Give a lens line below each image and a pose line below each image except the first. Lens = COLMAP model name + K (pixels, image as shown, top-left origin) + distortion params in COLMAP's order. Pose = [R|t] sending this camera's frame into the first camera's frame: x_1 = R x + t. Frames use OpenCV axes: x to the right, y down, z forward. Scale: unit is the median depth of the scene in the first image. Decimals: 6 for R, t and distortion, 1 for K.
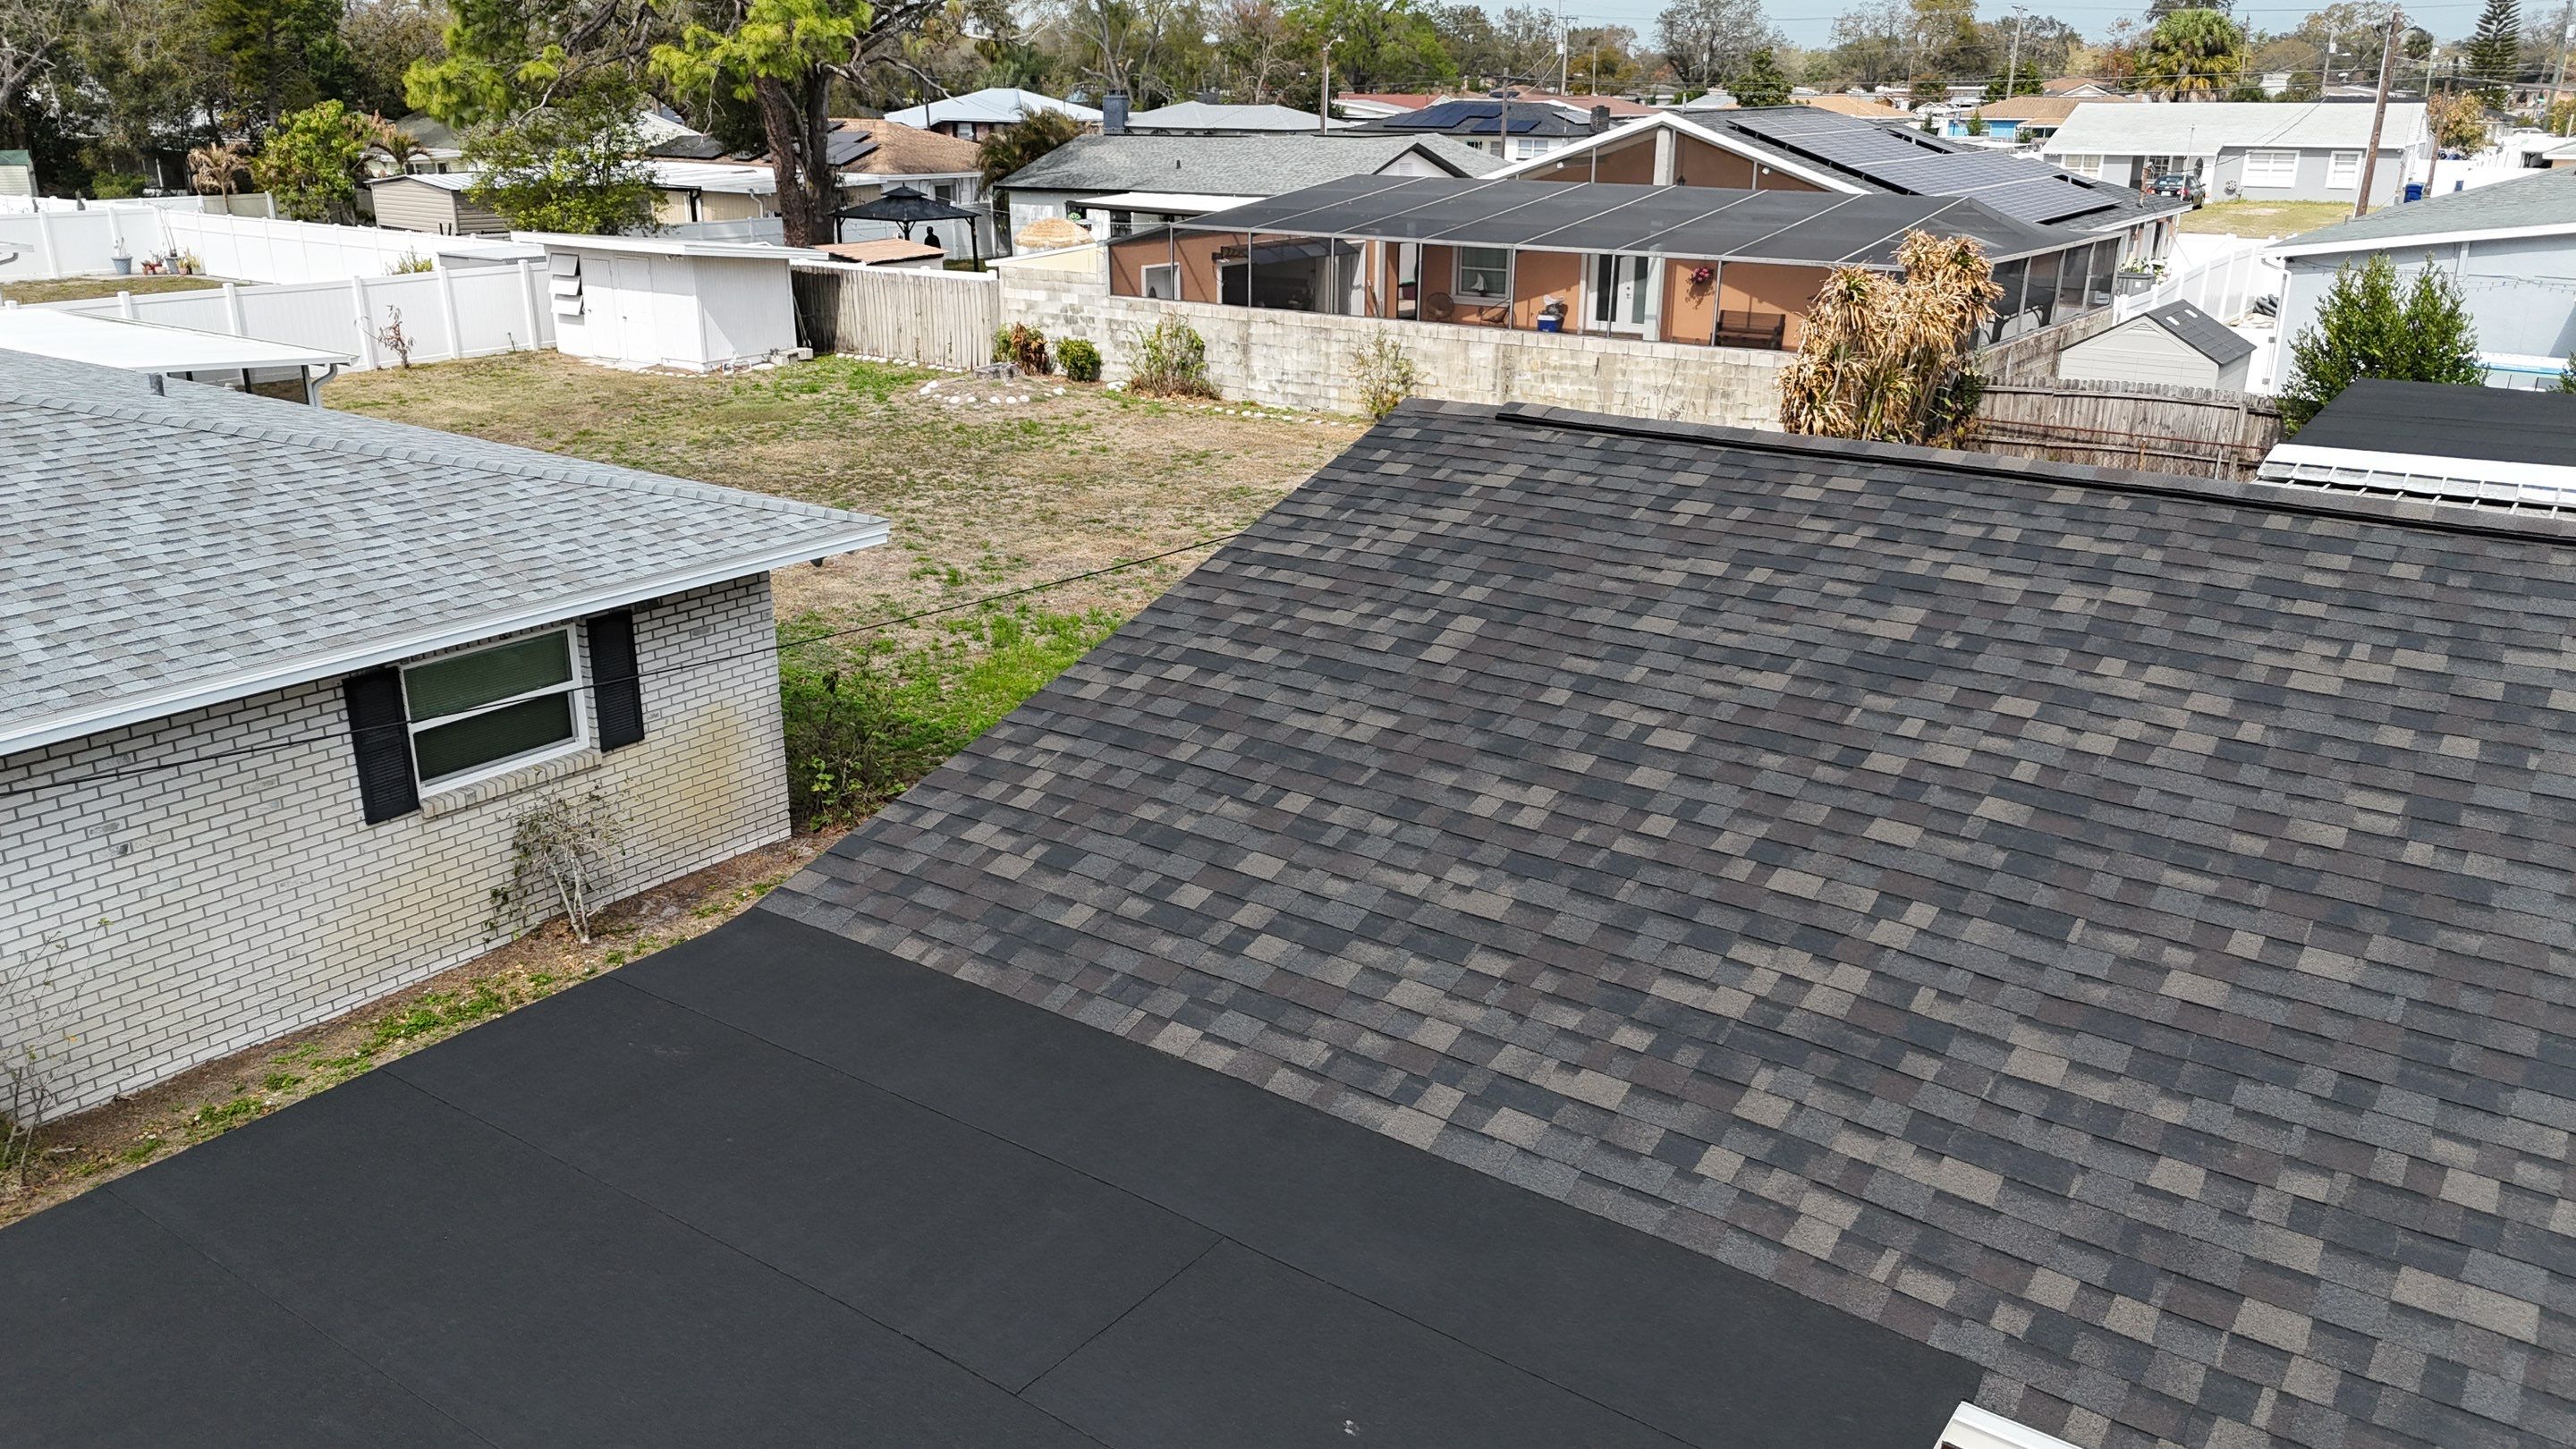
lens RADIAL K [[1919.7, 0, 1293.7], [0, 1919.7, 716.5], [0, 0, 1]] dist [0.080373, -0.085602]
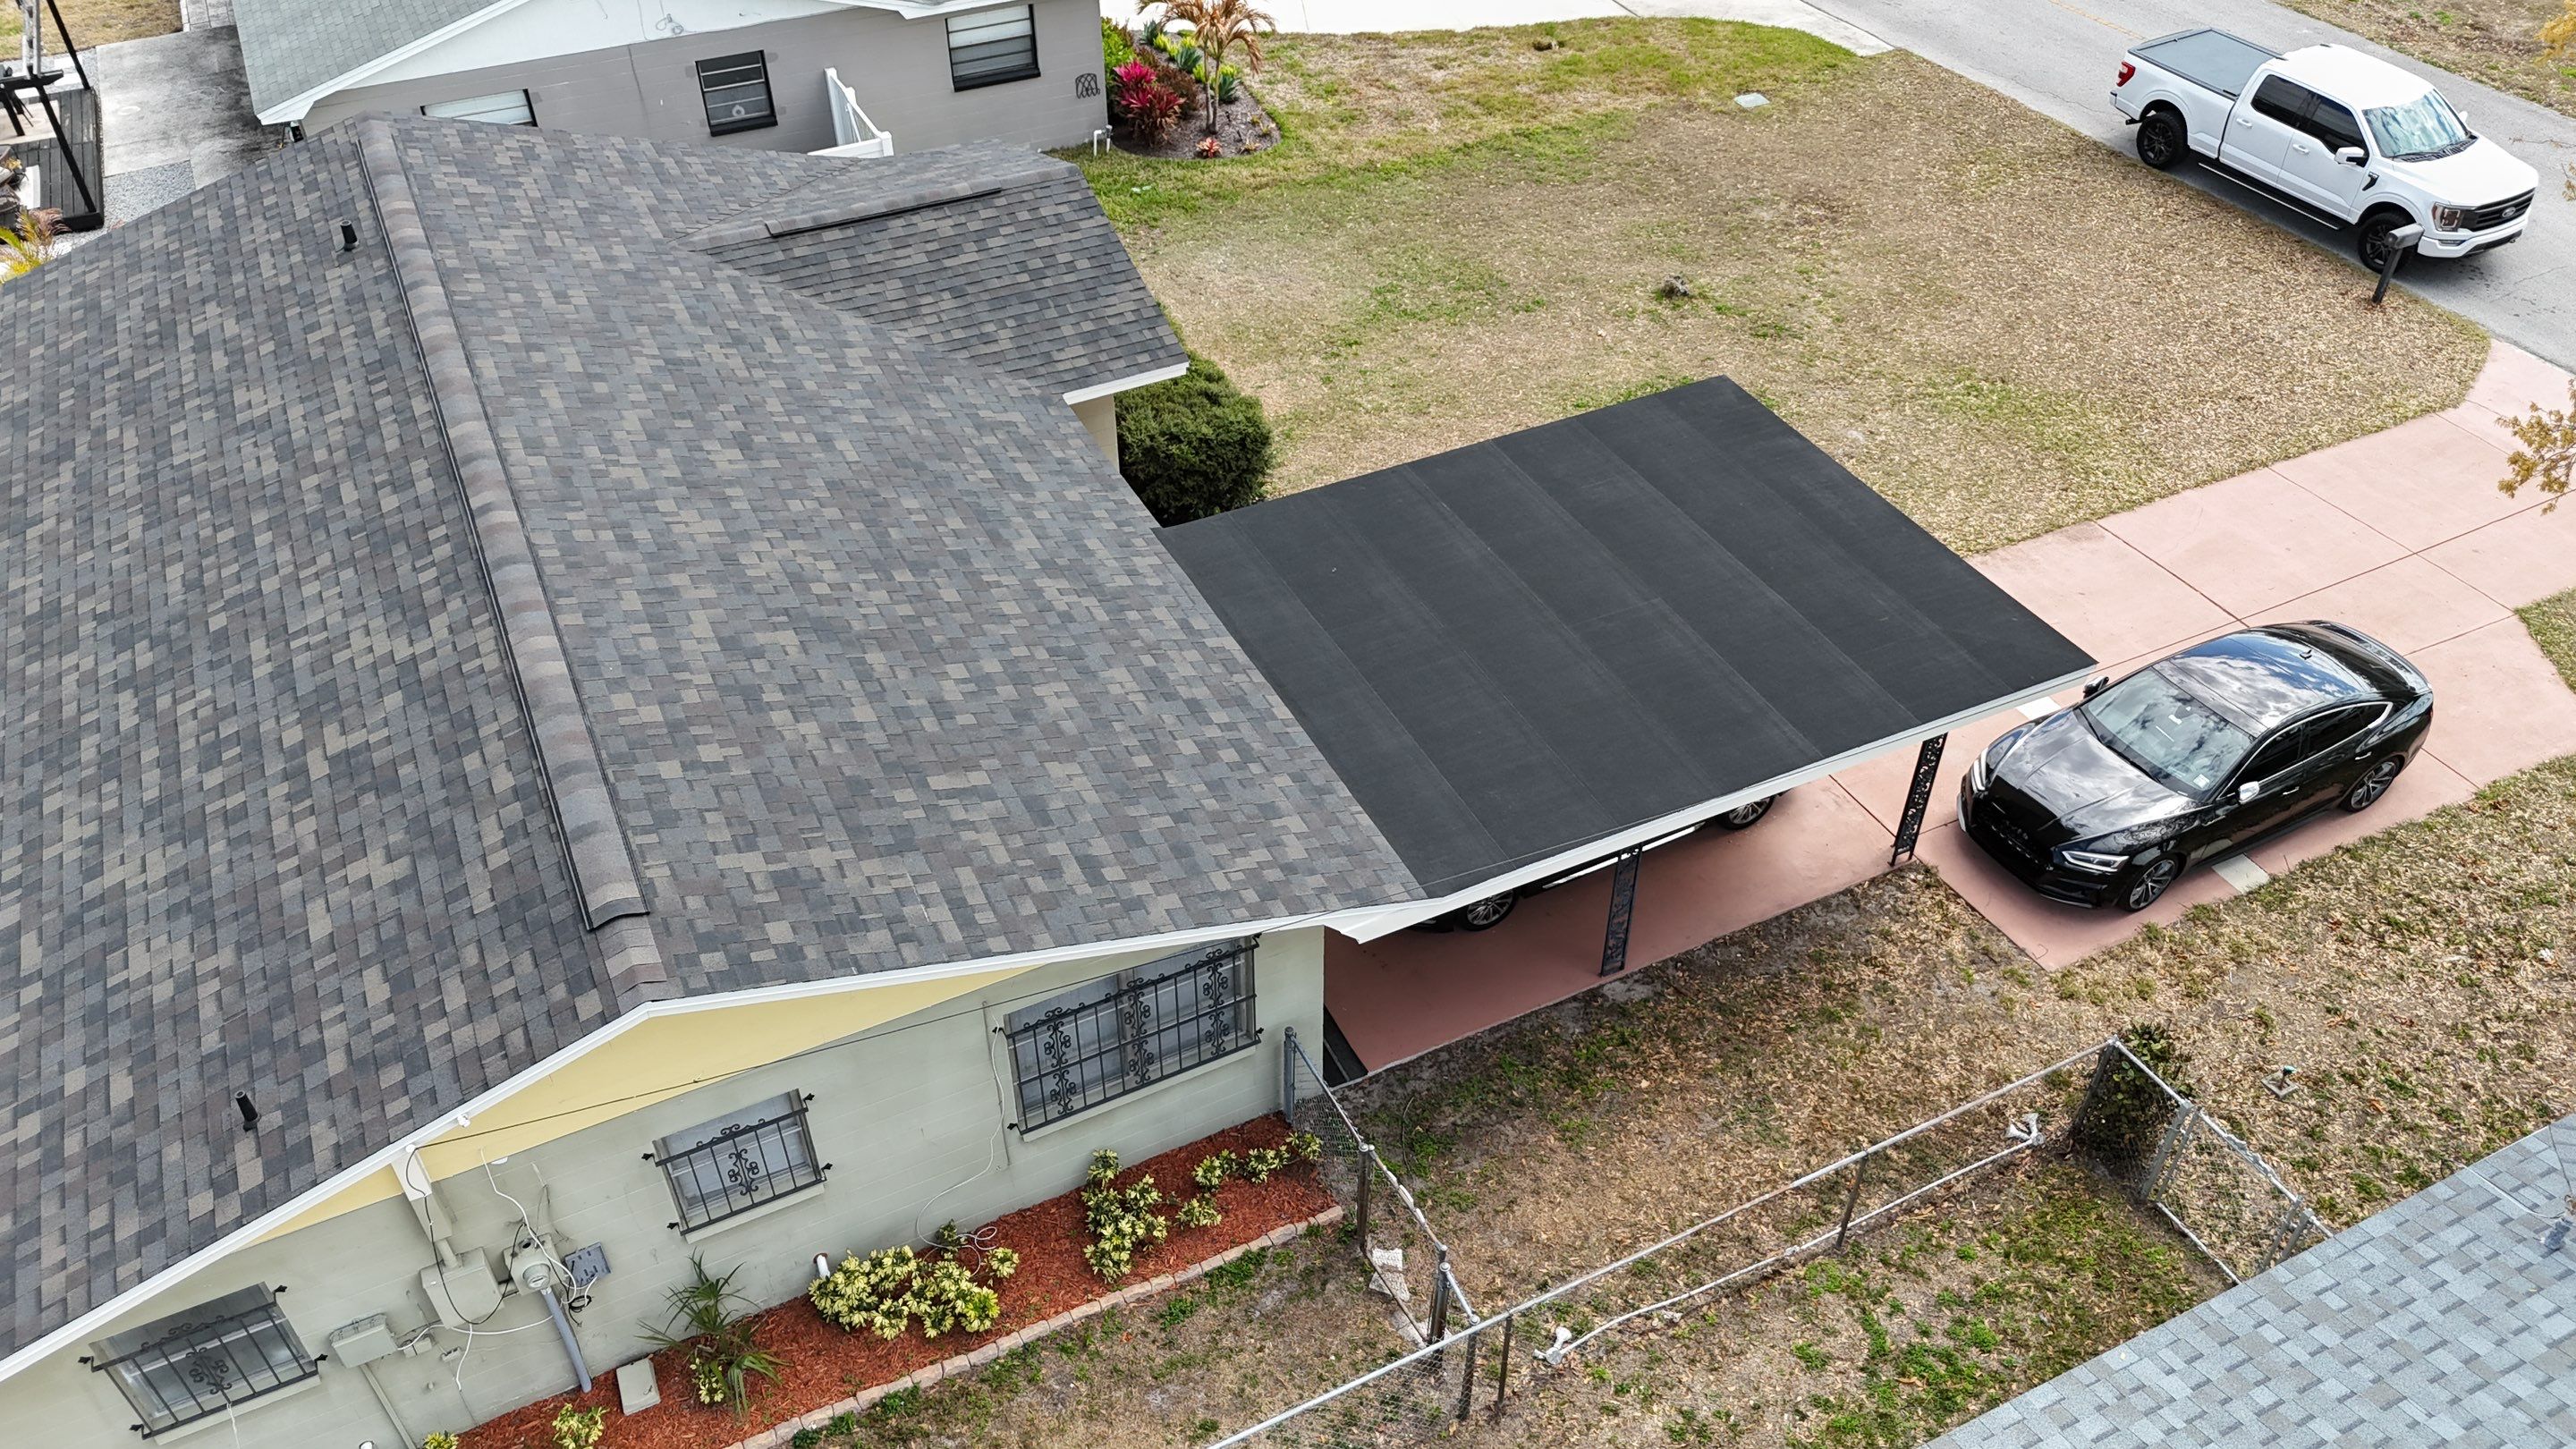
lens RADIAL K [[1919.7, 0, 1295.8], [0, 1919.7, 719.3], [0, 0, 1]] dist [0.080373, -0.085602]
pose [[-0.882857, -0.306989, 0.355417, -0.117801], [0.140858, 0.548858, 0.823962, -0.224454], [-0.448021, 0.777504, -0.441322, 0.272198]]
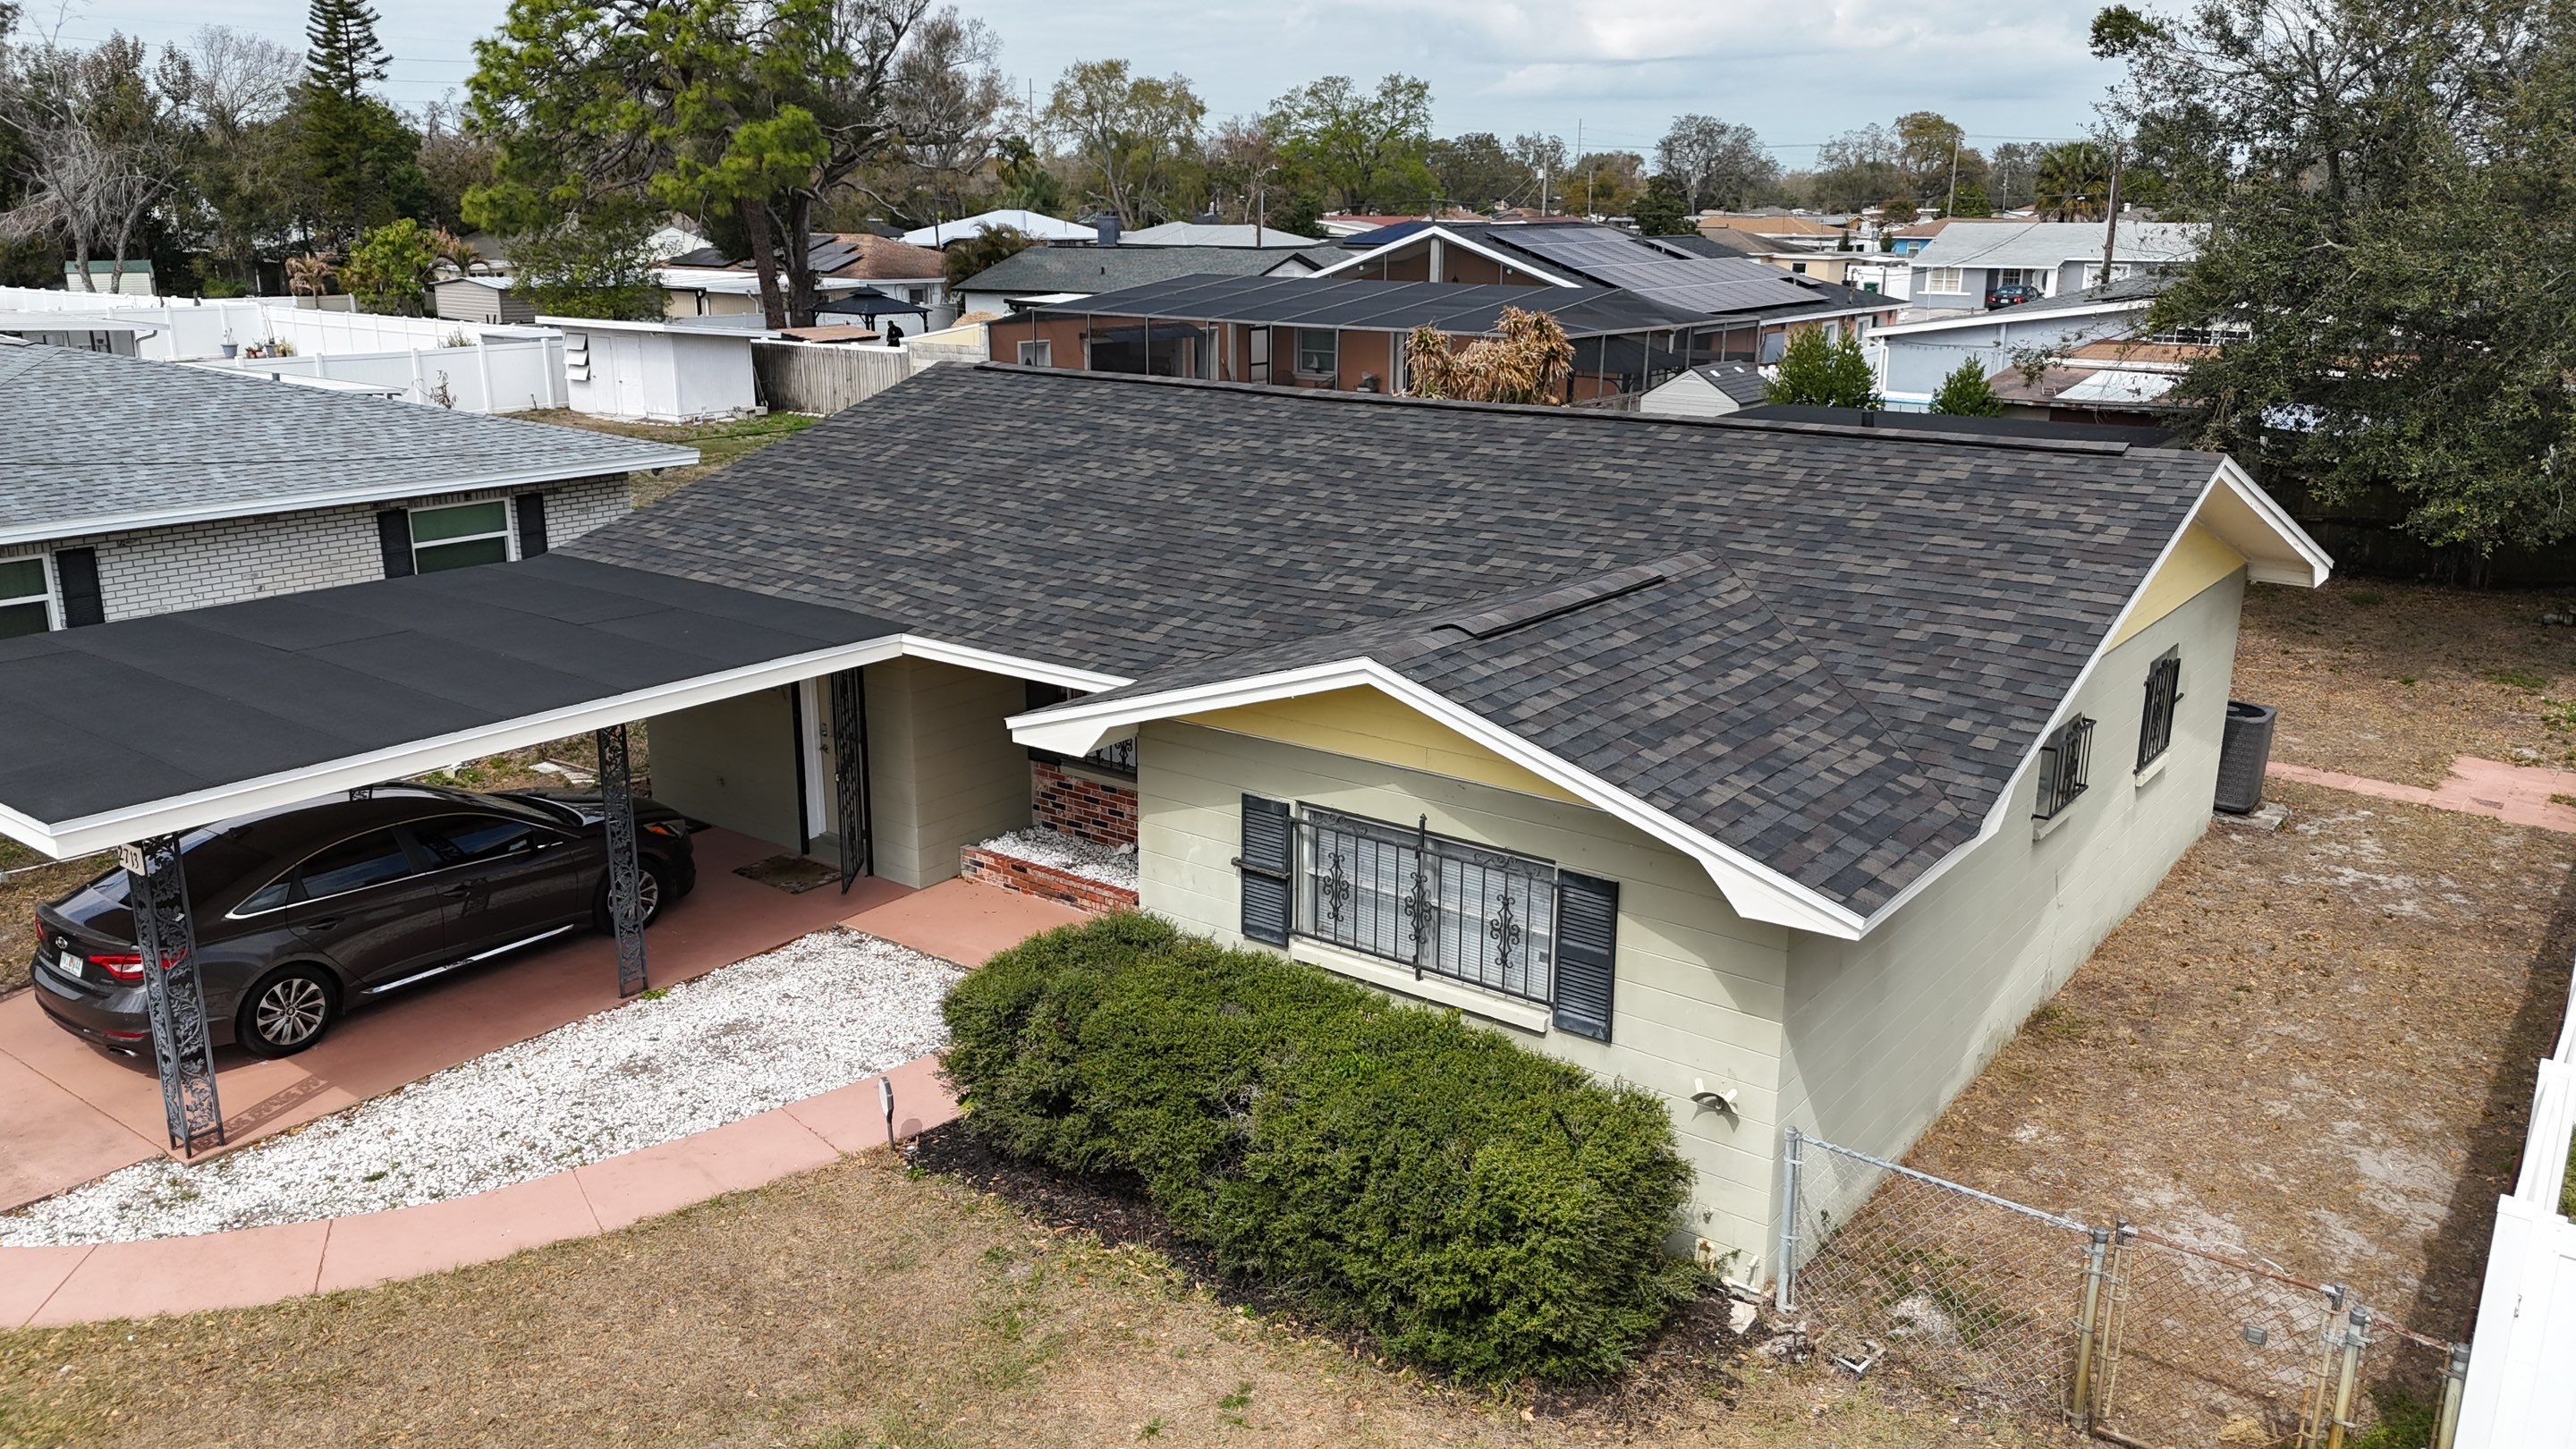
lens RADIAL K [[1919.7, 0, 1294.6], [0, 1919.7, 724.9], [0, 0, 1]] dist [0.080373, -0.085602]
pose [[0.999604, 0.006901, -0.027262, 0.107593], [-0.008361, 0.998517, -0.053803, 0.067649], [0.026851, 0.054010, 0.998179, -0.200970]]
